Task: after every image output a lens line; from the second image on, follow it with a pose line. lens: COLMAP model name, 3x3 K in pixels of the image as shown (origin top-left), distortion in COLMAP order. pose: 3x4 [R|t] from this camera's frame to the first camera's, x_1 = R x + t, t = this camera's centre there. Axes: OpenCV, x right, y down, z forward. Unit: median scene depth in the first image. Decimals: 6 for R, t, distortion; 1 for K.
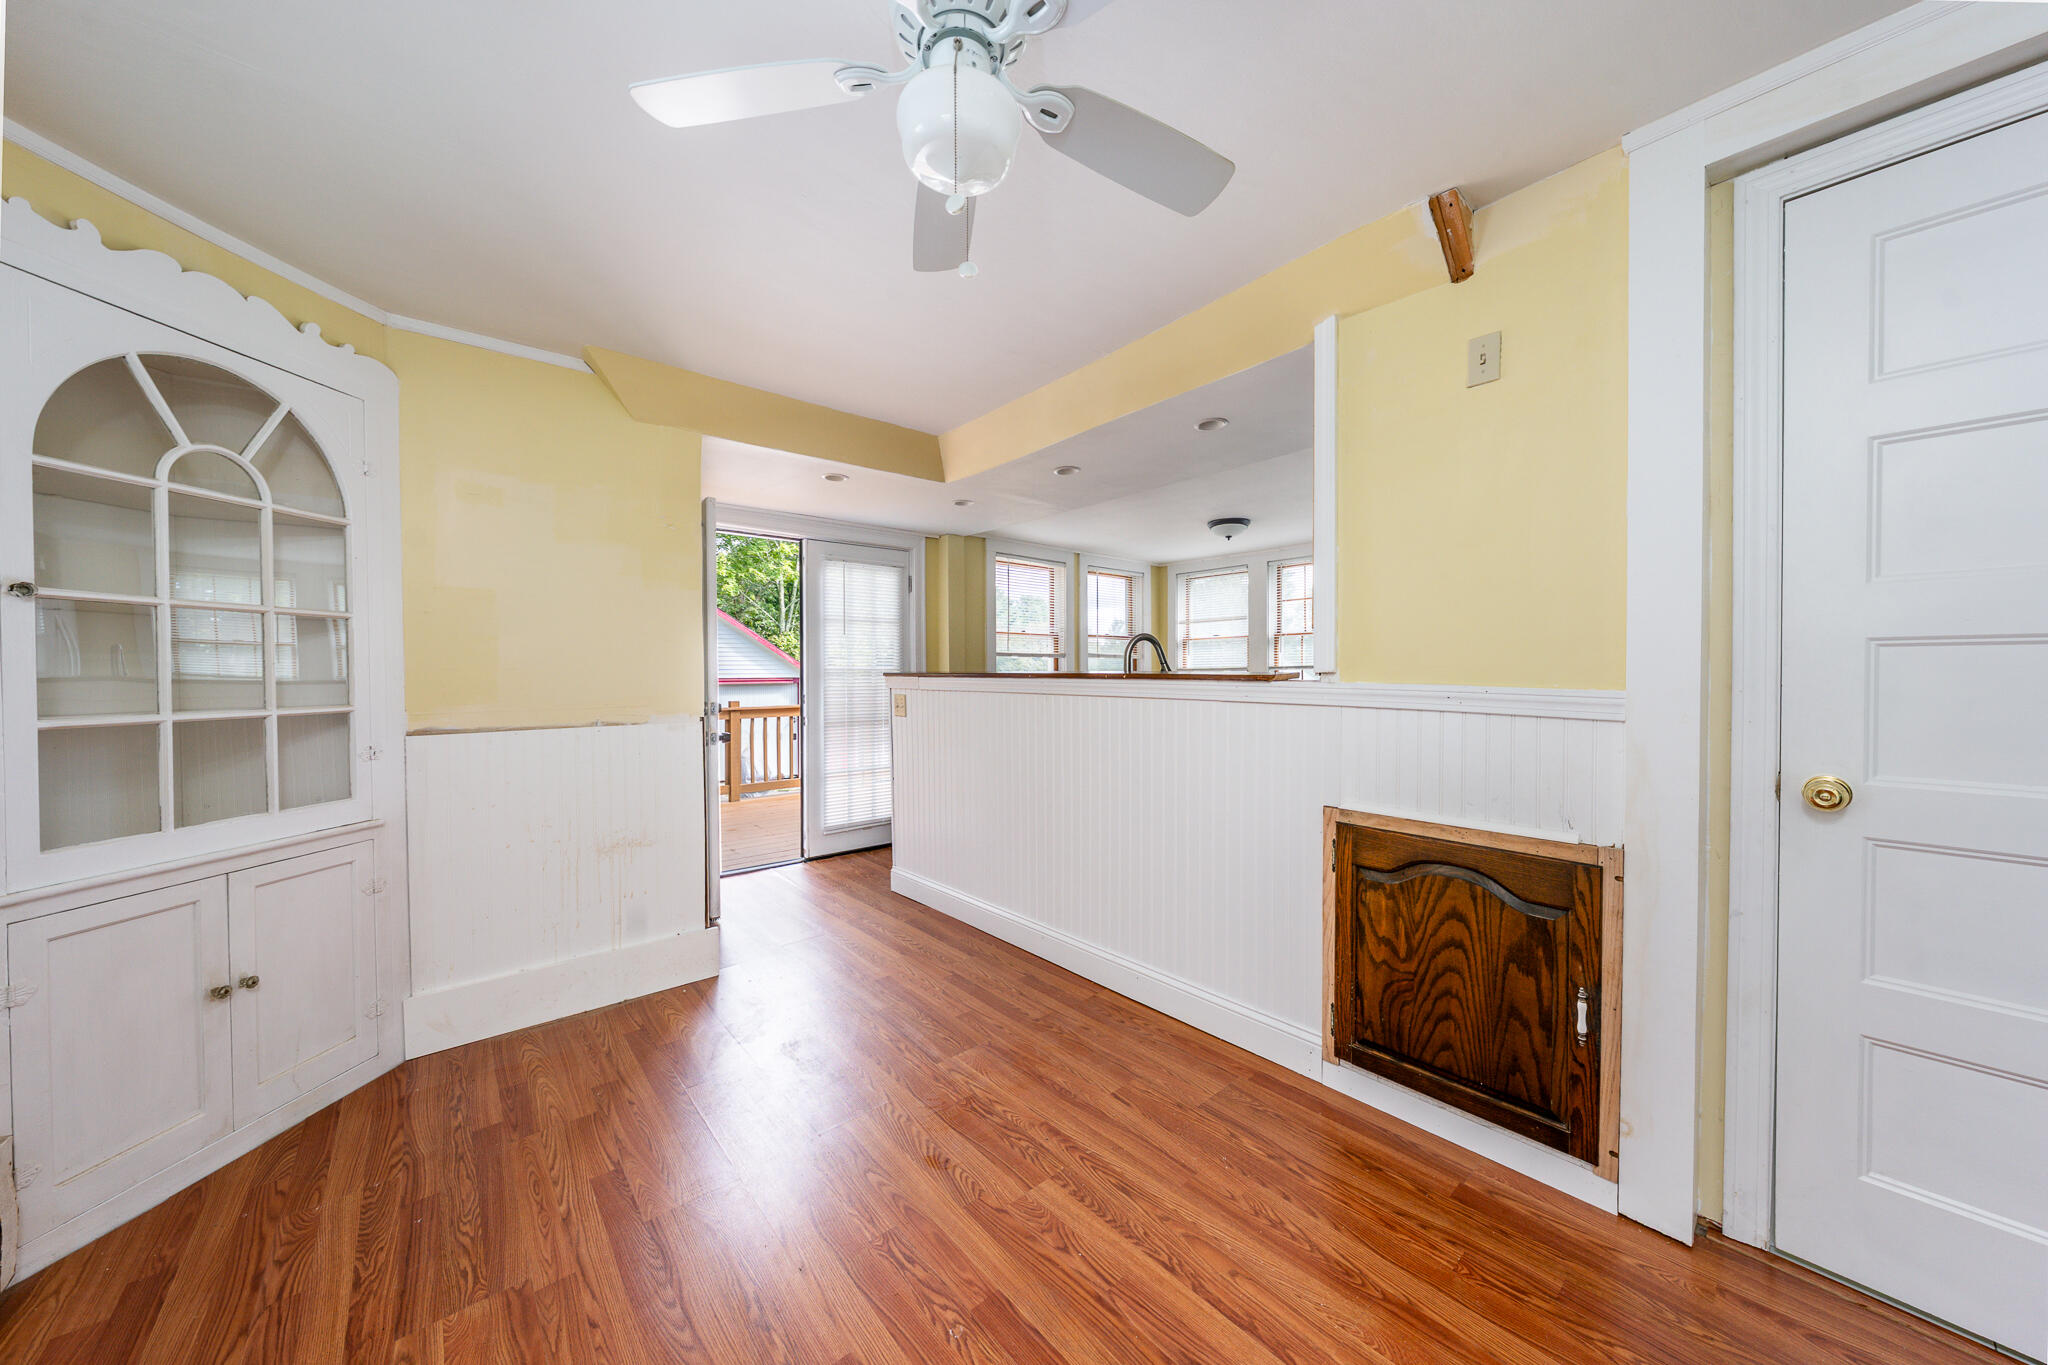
lens RADIAL K [[723.1, 0, 1026.1], [0, 723.1, 691.6], [0, 0, 1]] dist [-0.001503, -0.000355]
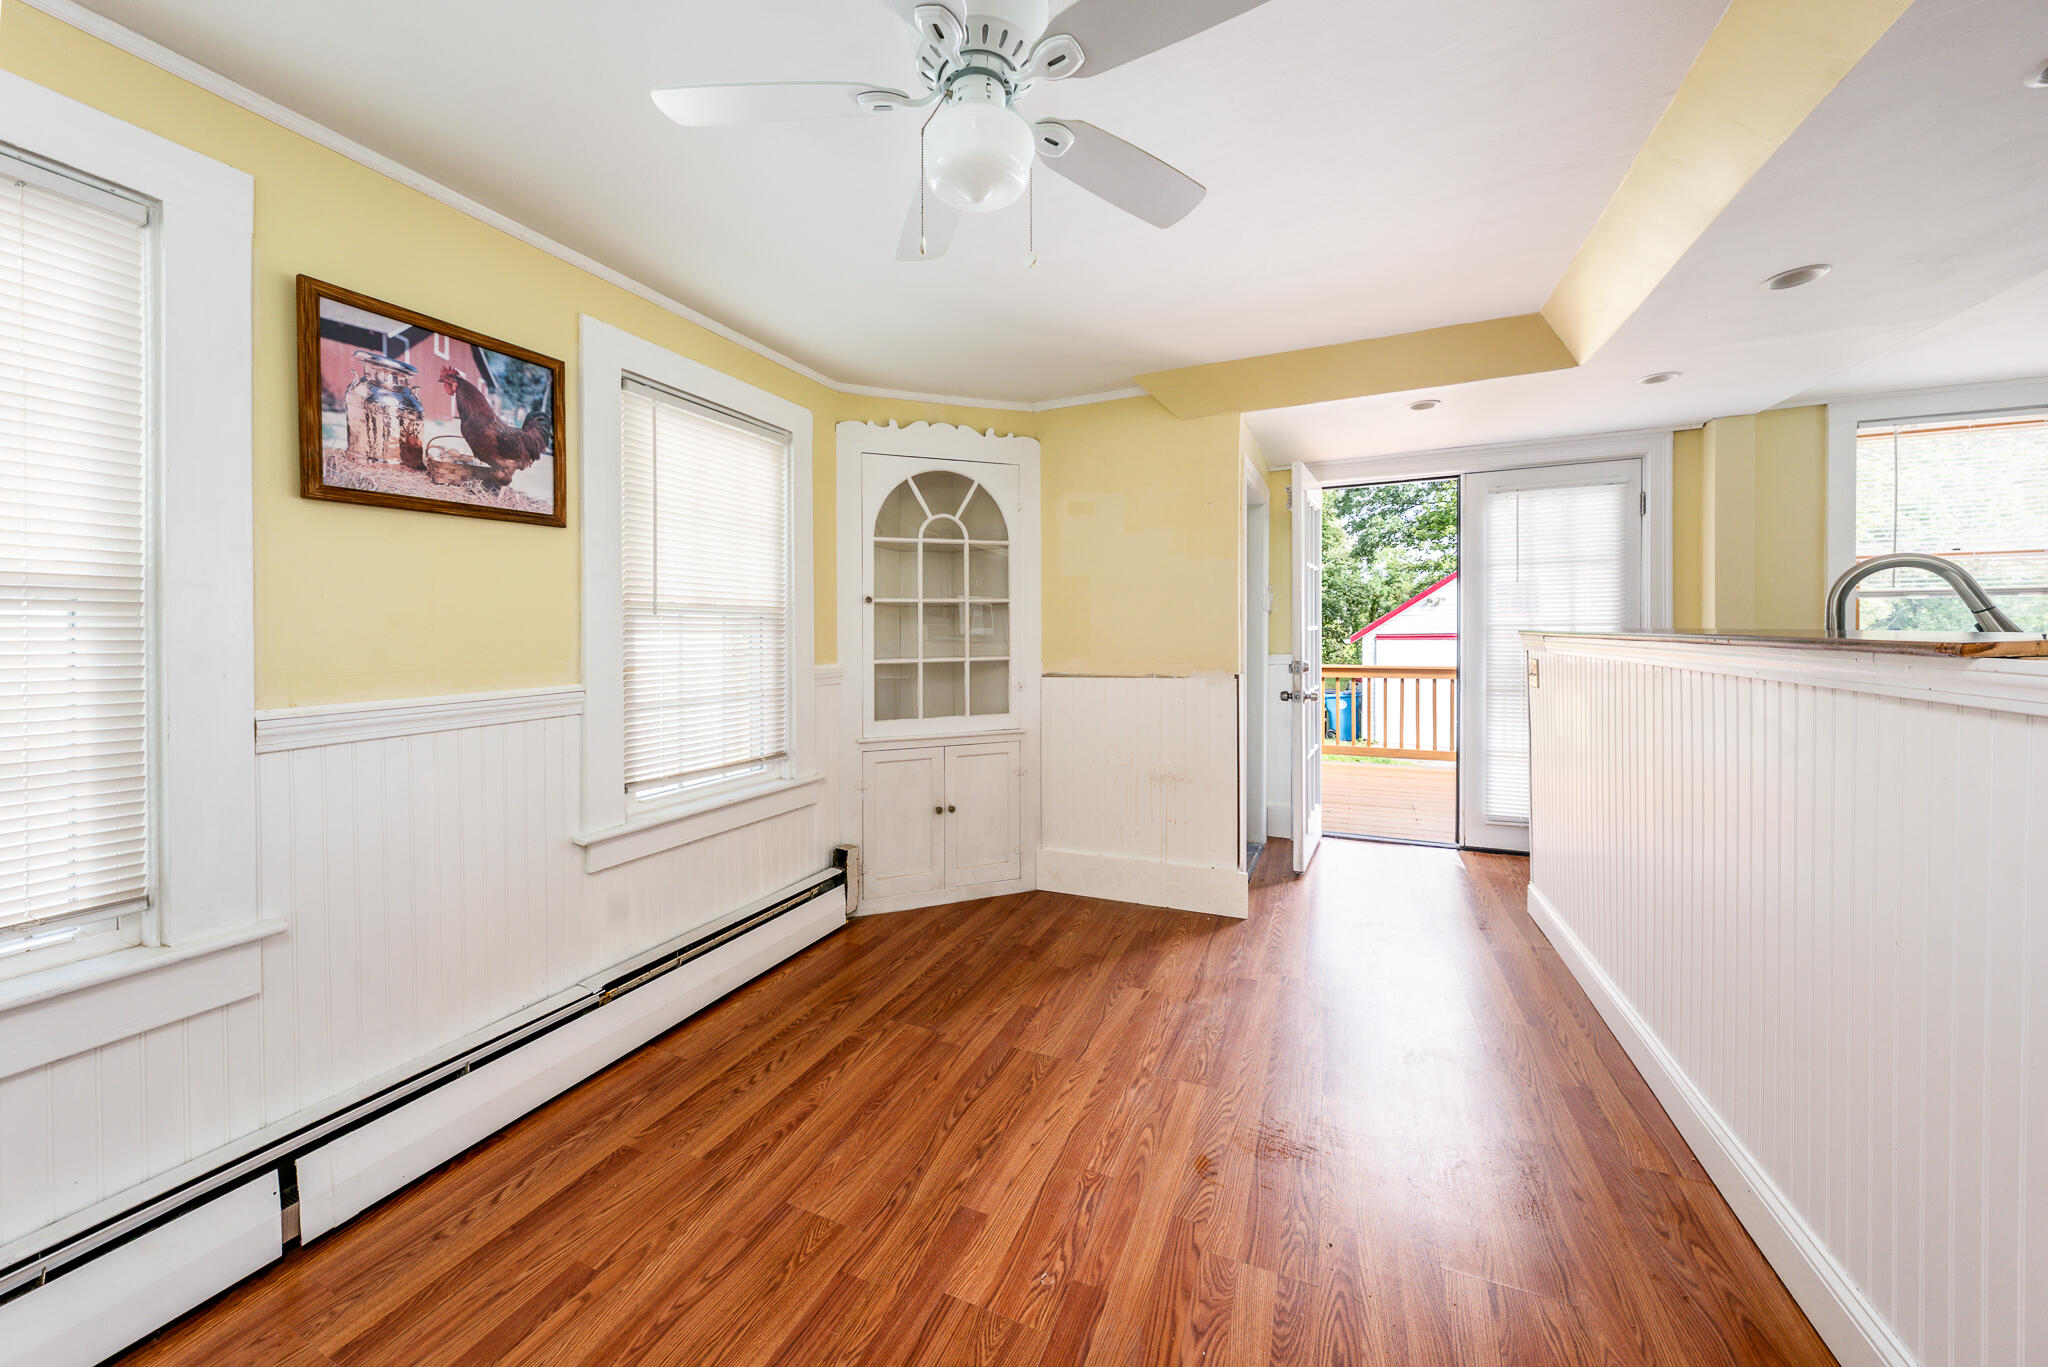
lens RADIAL K [[723.1, 0, 1020.6], [0, 723.1, 639.1], [0, 0, 1]] dist [-0.001503, -0.000355]
pose [[0.417285, 0.006322, -0.908754, 0.565899], [-0.011594, 0.999931, 0.001632, -0.022534], [0.908702, 0.009855, 0.417329, 0.360518]]
